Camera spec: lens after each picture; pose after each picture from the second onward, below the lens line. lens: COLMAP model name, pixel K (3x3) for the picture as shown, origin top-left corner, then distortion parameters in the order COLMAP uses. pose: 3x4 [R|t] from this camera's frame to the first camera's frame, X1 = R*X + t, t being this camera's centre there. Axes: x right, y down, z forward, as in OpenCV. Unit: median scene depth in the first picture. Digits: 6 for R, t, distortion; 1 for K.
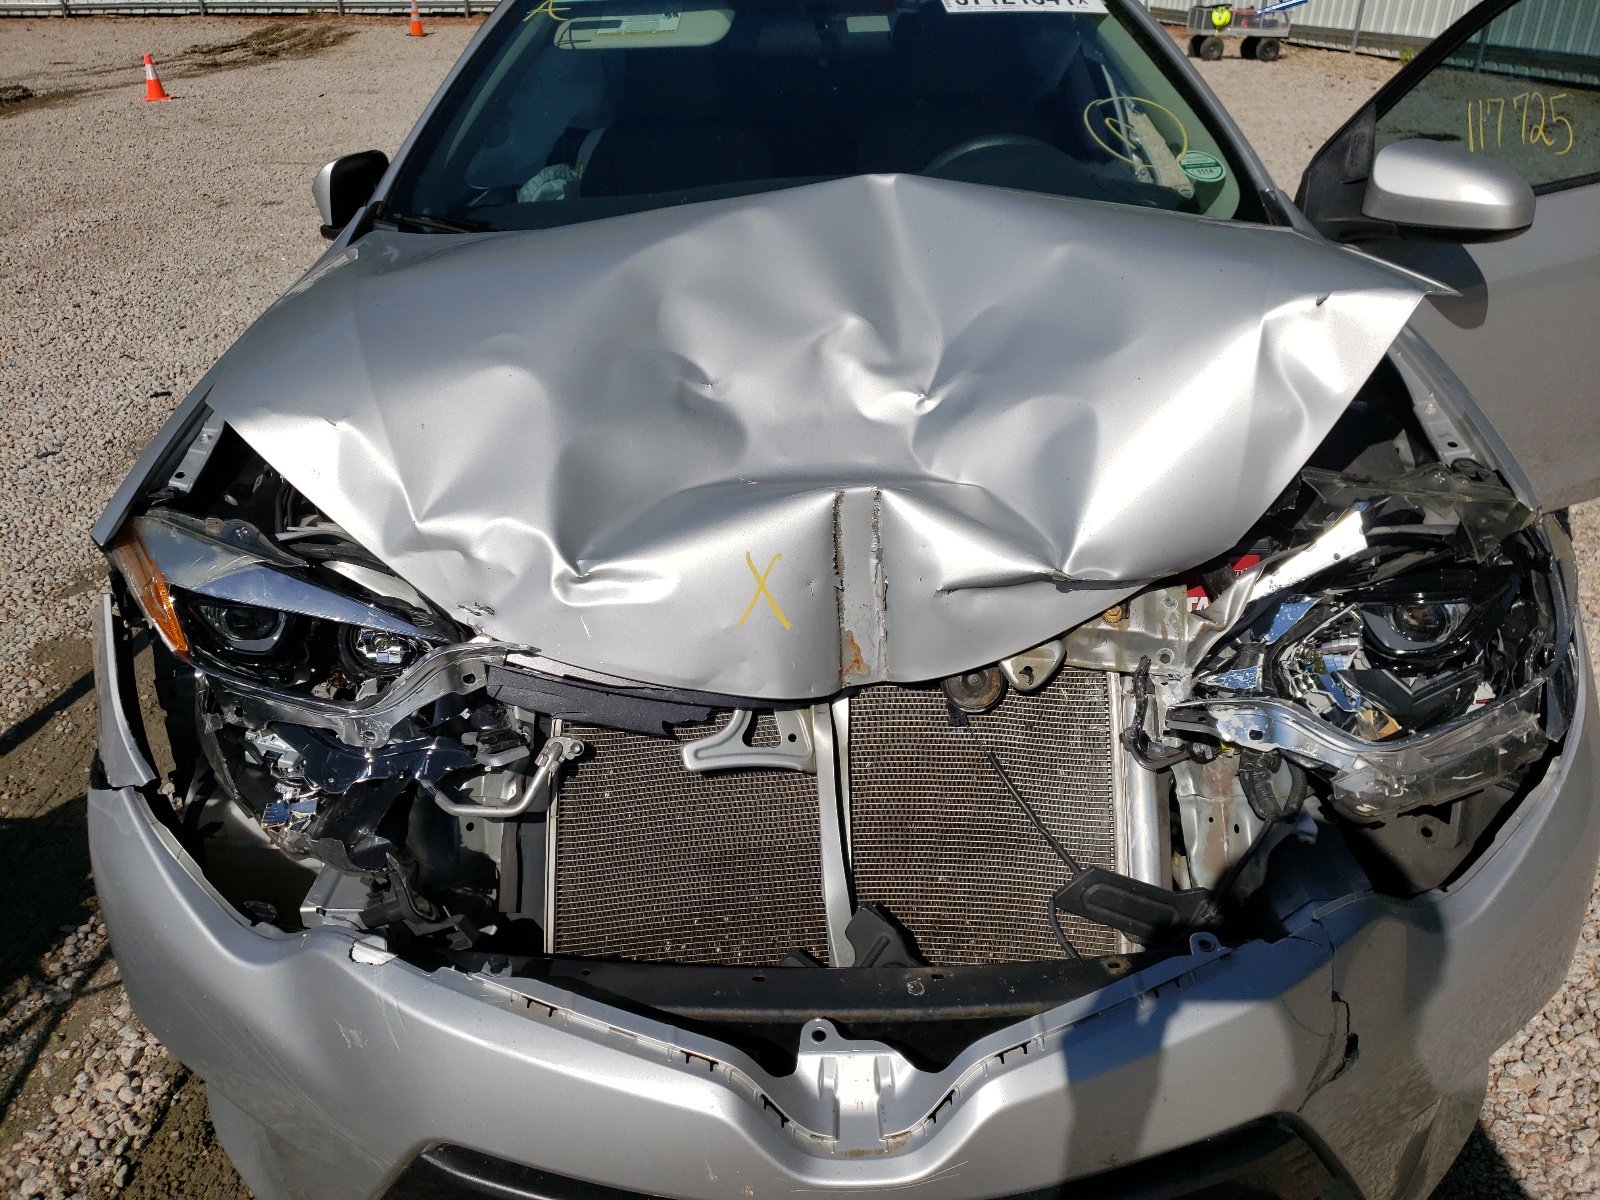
lens RADIAL K [[1339.0, 0, 800.0], [0, 1339.0, 600.0], [0, 0, 1]] dist [0.007009, -0.011186]
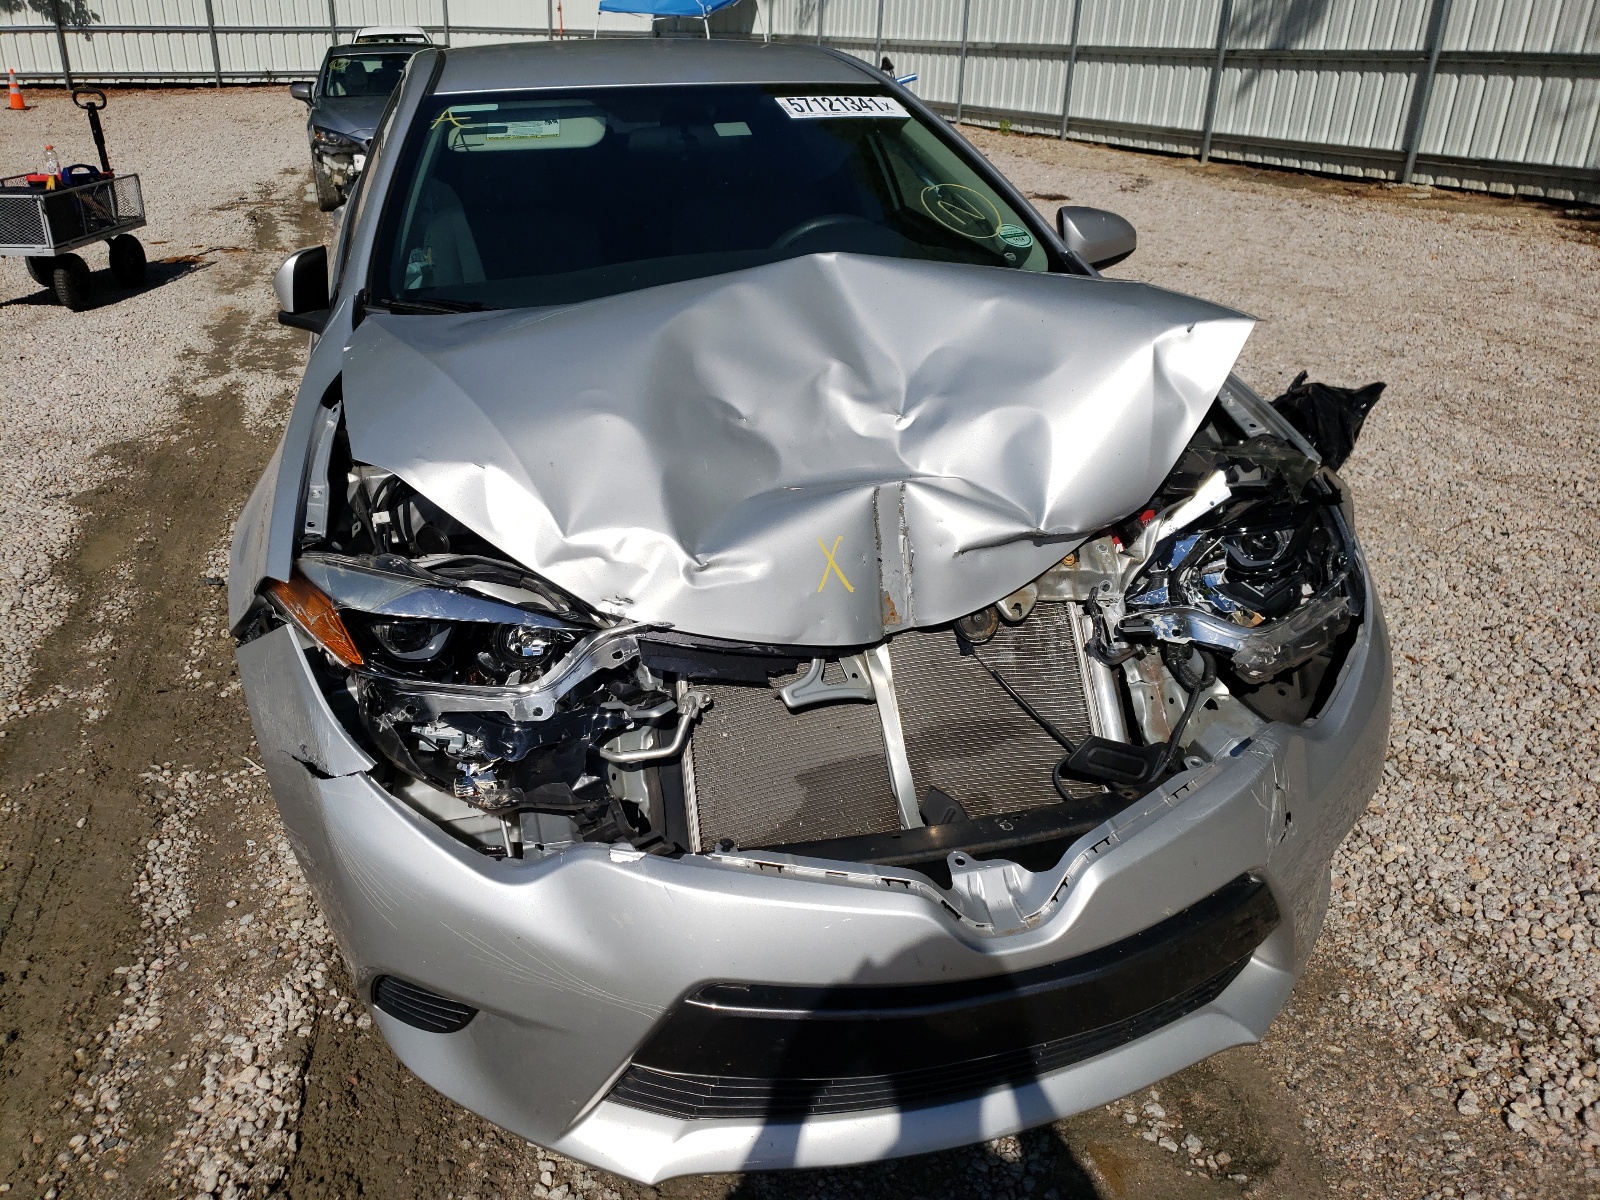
lens RADIAL K [[1305.5, 0, 800.0], [0, 1305.5, 600.0], [0, 0, 1]] dist [0.019812, 0.003083]
pose [[0.965081, -0.100875, 0.241750, -0.363775], [0.110530, 0.993515, -0.026679, 0.057016], [-0.237491, 0.052468, 0.969972, -0.243022]]
